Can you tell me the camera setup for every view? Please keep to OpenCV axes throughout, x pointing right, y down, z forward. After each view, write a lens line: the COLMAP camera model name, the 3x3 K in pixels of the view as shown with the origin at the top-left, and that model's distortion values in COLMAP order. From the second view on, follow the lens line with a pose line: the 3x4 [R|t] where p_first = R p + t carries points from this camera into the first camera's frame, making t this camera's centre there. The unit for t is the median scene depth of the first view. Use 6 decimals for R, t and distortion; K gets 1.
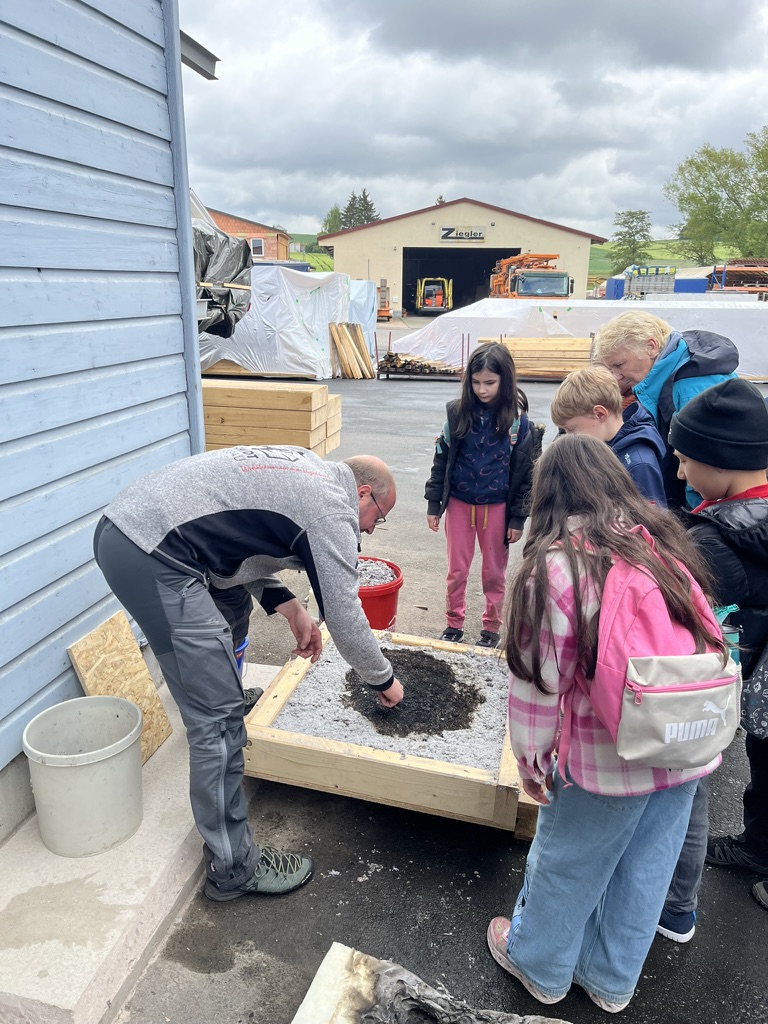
lens RADIAL K [[783.1, 0, 384.0], [0, 783.1, 512.0], [0, 0, 1]] dist [0.037699, 0.001499]
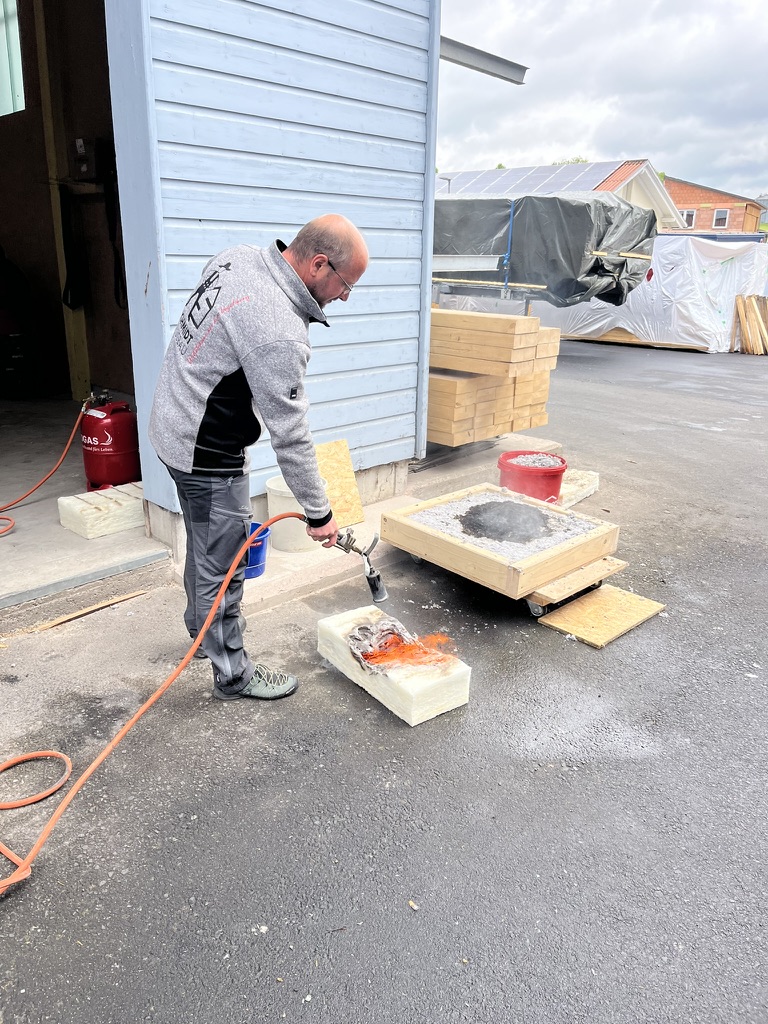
lens RADIAL K [[783.1, 0, 384.0], [0, 783.1, 512.0], [0, 0, 1]] dist [0.037699, 0.001499]
pose [[0.854436, 0.170917, -0.490639, 0.104067], [-0.156875, 0.985136, 0.069984, 0.027505], [0.495308, 0.017172, 0.868548, -0.069242]]
